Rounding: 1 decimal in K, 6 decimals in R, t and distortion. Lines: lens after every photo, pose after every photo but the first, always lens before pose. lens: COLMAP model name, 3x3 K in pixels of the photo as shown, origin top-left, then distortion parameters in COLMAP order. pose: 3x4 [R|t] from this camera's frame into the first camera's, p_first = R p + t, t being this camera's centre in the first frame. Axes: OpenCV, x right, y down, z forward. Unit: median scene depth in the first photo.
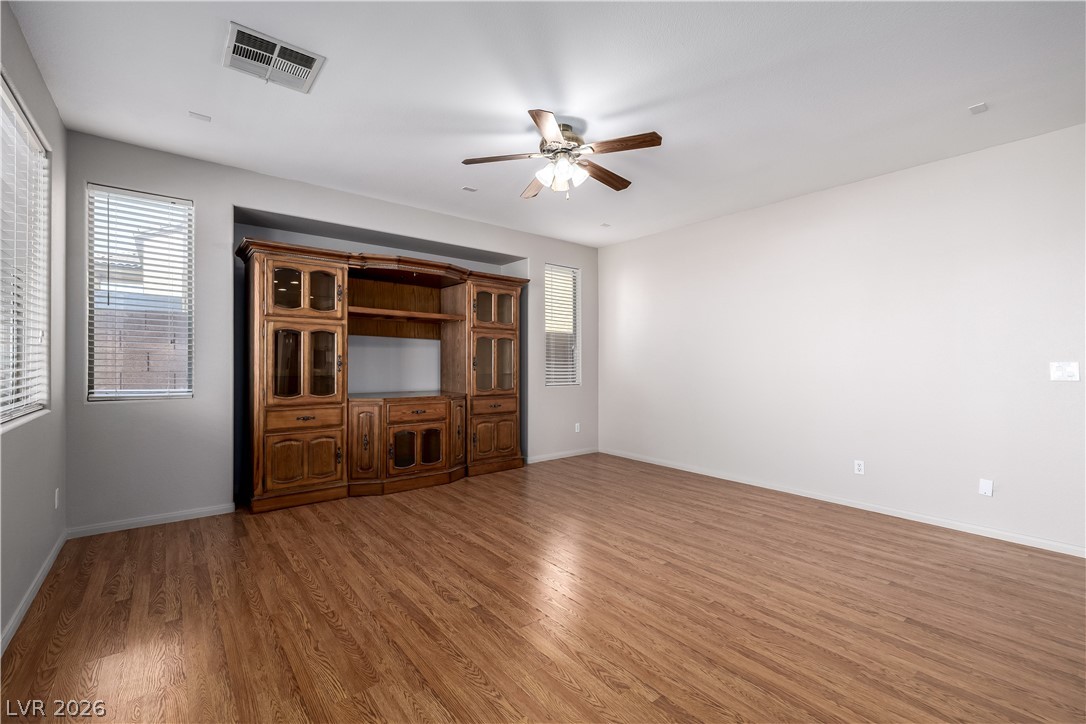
lens RADIAL K [[462.3, 0, 537.6], [0, 462.3, 361.9], [0, 0, 1]] dist [0.001053, -0.000224]
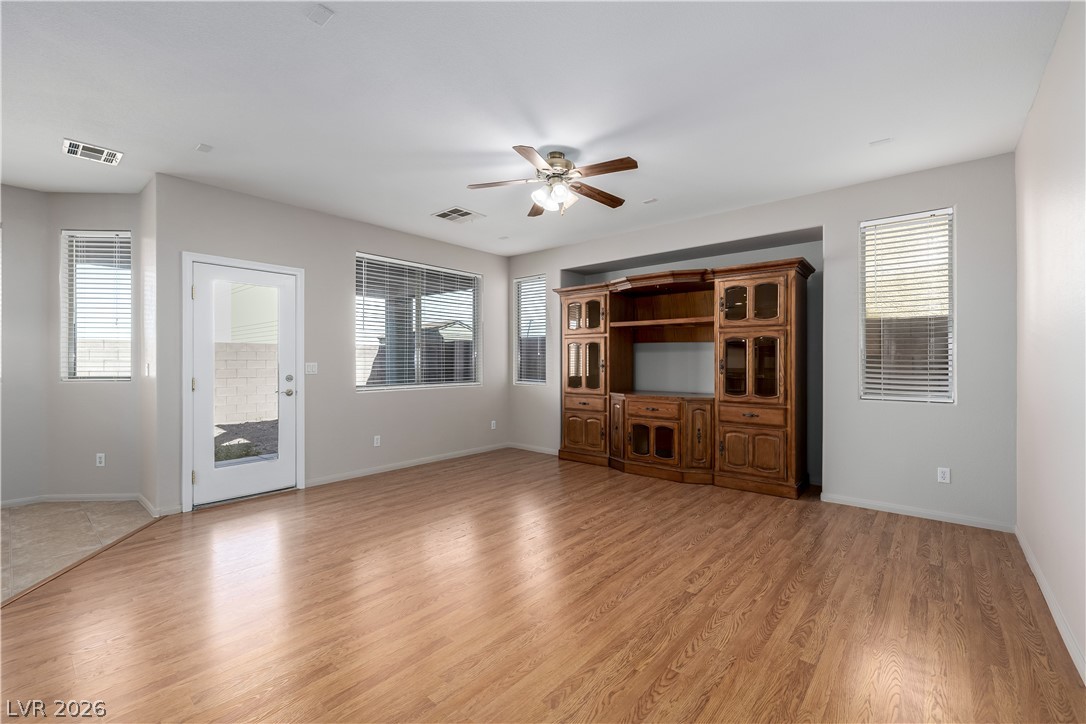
lens RADIAL K [[462.3, 0, 538.8], [0, 462.3, 360.1], [0, 0, 1]] dist [0.001053, -0.000224]
pose [[0.188928, -0.011215, -0.981927, 0.826627], [-0.000518, 0.999934, -0.011521, 0.002302], [0.981991, 0.002685, 0.188910, 0.536067]]
